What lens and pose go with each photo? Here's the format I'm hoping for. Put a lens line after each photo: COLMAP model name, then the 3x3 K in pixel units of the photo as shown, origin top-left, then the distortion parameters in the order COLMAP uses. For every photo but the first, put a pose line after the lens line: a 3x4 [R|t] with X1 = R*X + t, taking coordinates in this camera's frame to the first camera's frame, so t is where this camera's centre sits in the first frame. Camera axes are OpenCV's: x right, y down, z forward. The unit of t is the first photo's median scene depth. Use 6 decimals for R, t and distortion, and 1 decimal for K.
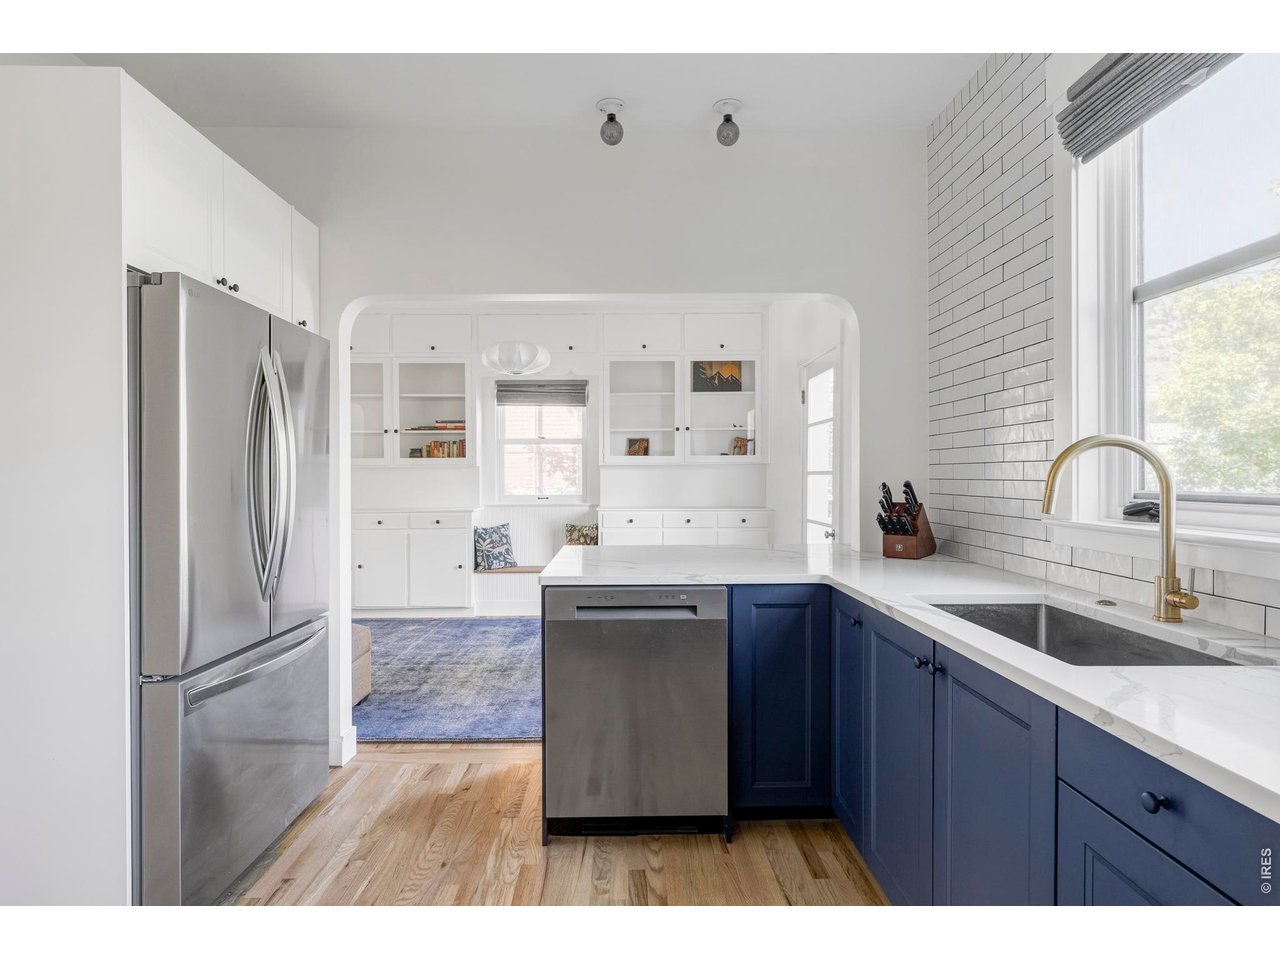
lens RADIAL K [[699.6, 0, 634.9], [0, 699.6, 479.3], [0, 0, 1]] dist [0.000495, 0.000519]
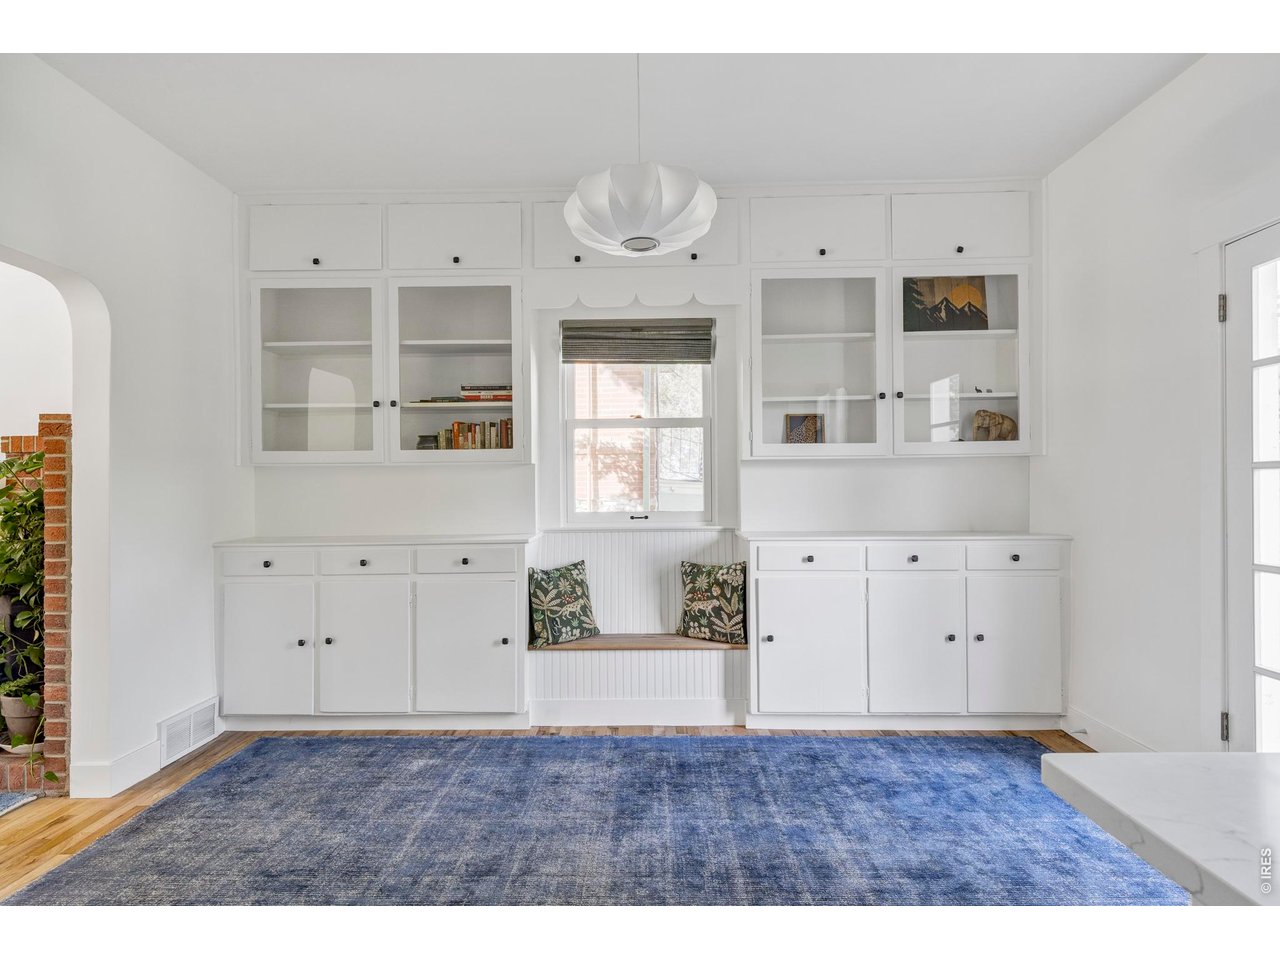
lens RADIAL K [[713.9, 0, 640.0], [0, 713.9, 480.0], [0, 0, 1]] dist [-0.001959, 0.000316]
pose [[0.999593, -0.005459, -0.027983, -0.121316], [0.004998, 0.999851, -0.016510, 0.005486], [0.028069, 0.016364, 0.999472, 0.416751]]
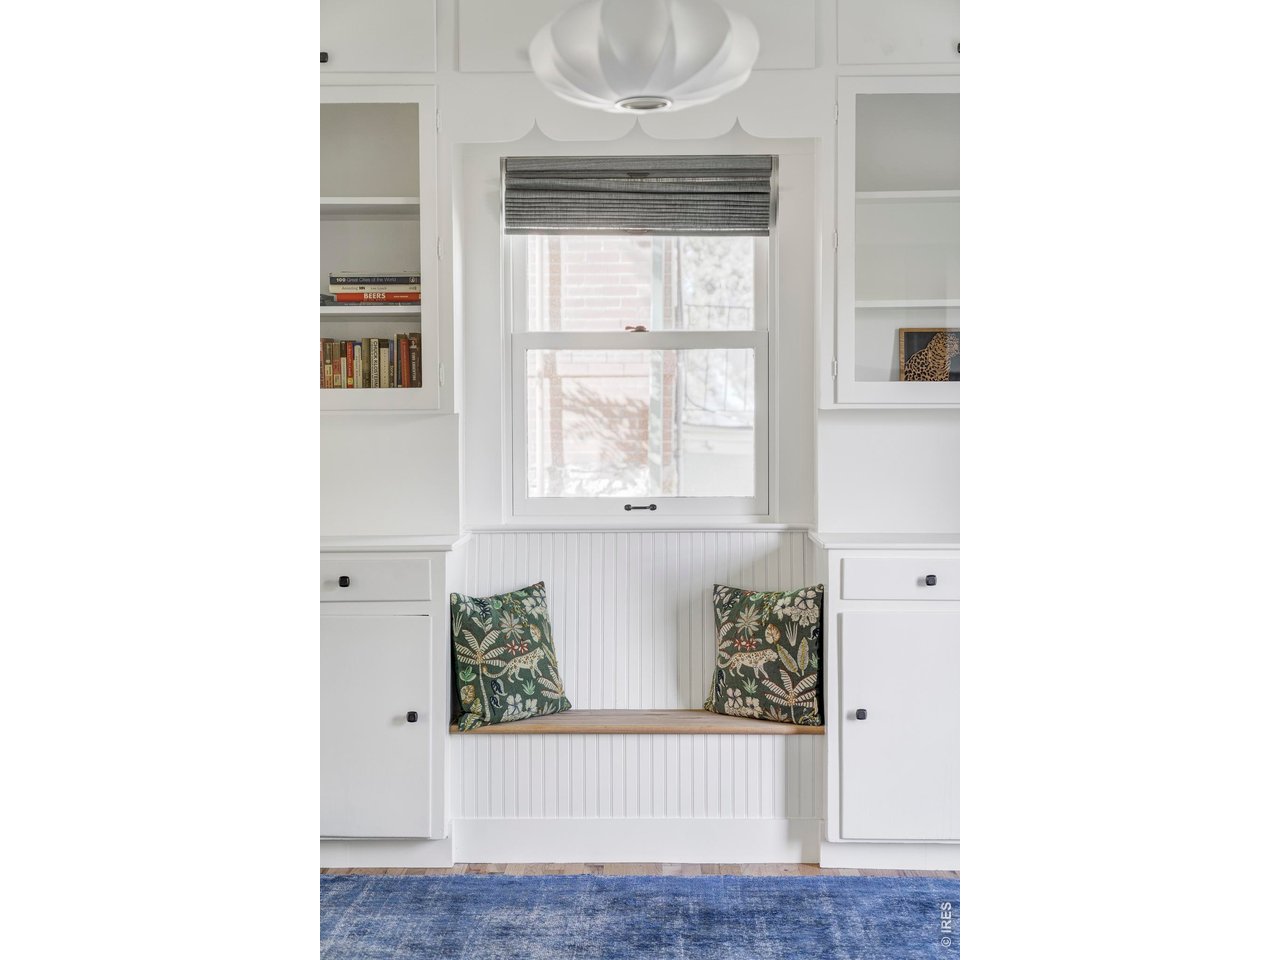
lens RADIAL K [[1624.1, 0, 637.6], [0, 1624.1, 466.5], [0, 0, 1]] dist [0.021094, 0.013744]
pose [[0.999517, 0.000530, -0.031082, -0.115883], [-0.000039, 0.999875, 0.015791, -0.005533], [0.031087, -0.015783, 0.999392, 0.229801]]
